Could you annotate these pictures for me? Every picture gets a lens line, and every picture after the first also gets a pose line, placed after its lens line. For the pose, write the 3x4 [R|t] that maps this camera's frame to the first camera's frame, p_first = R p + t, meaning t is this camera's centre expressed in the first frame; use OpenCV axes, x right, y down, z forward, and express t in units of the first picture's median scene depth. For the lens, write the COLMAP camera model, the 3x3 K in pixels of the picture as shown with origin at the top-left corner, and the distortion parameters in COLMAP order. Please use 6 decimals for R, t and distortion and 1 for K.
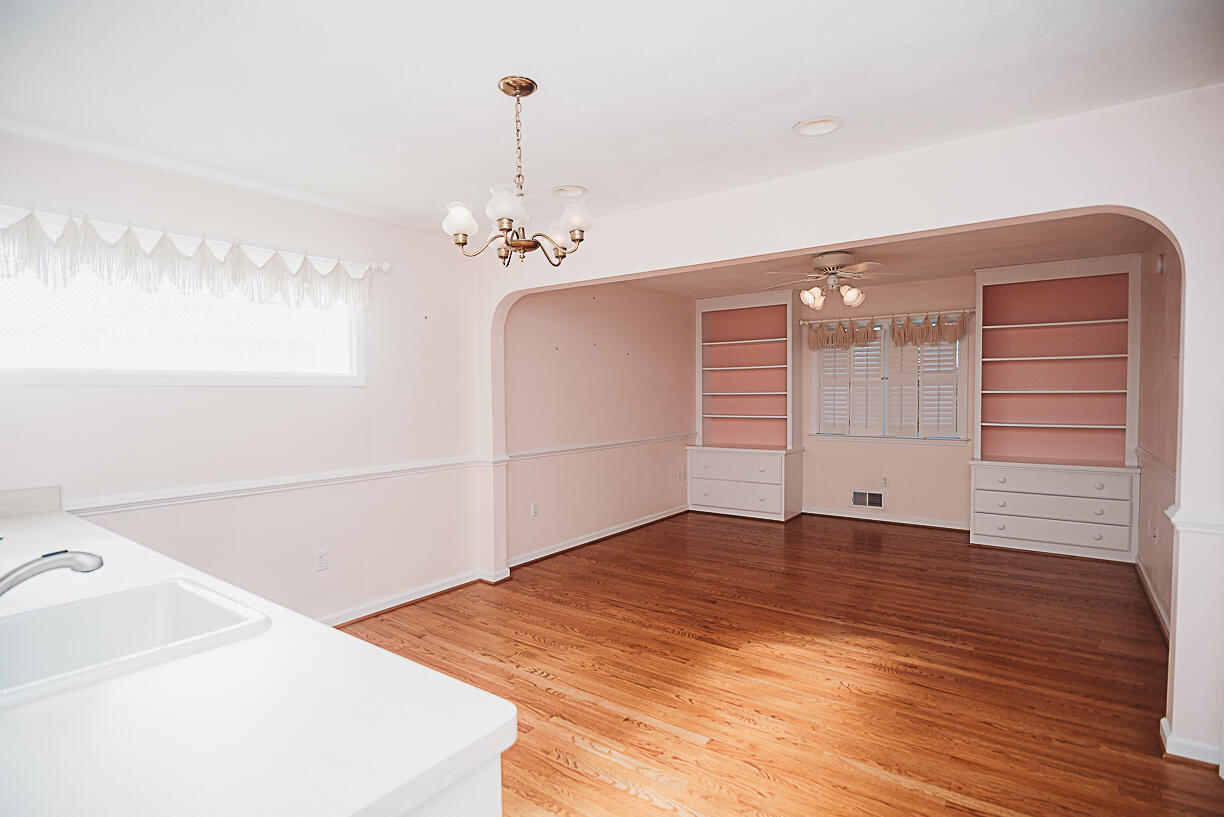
lens RADIAL K [[598.8, 0, 612.0], [0, 598.8, 408.5], [0, 0, 1]] dist [-0.022317, -0.000309]
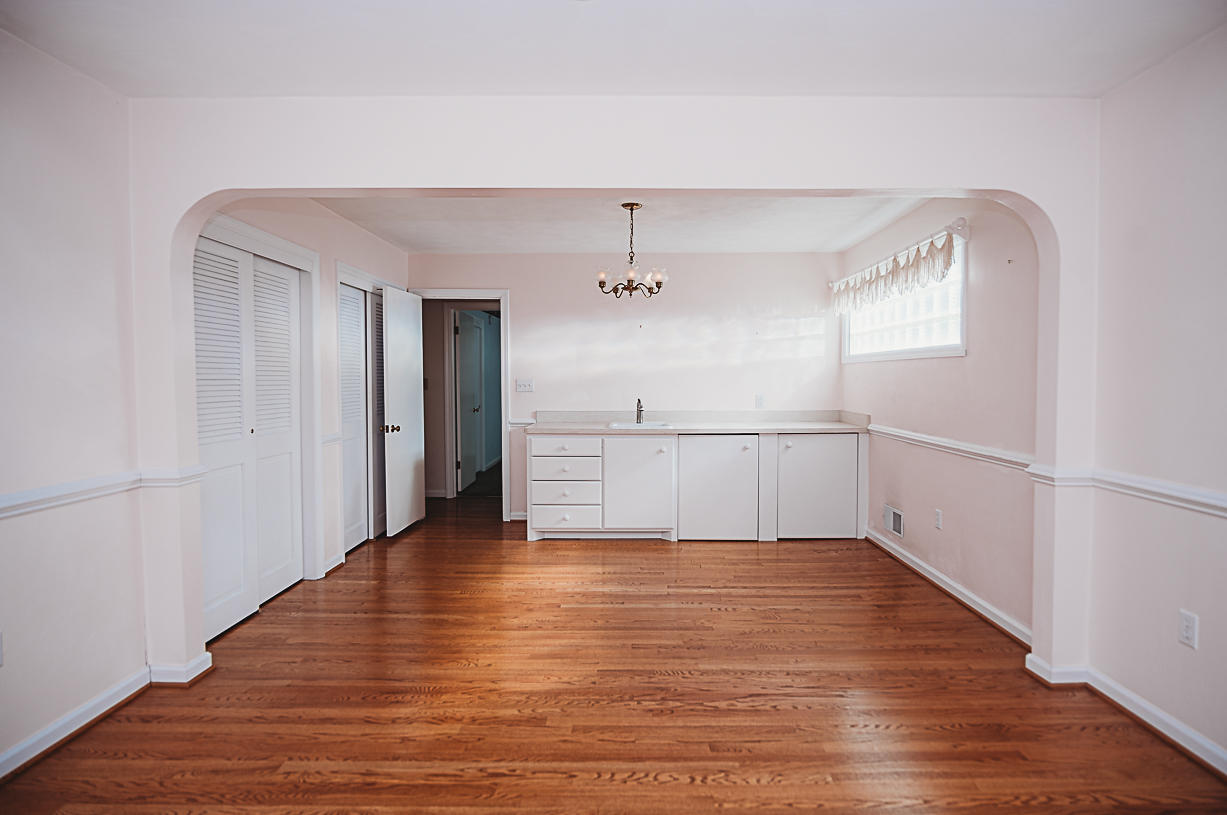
lens RADIAL K [[600.3, 0, 613.5], [0, 600.3, 407.5], [0, 0, 1]] dist [-0.022317, -0.000309]
pose [[-0.808054, 0.038227, -0.587867, 0.669335], [-0.009558, 0.996910, 0.077964, -0.025537], [0.589031, 0.068618, -0.805192, 1.659309]]
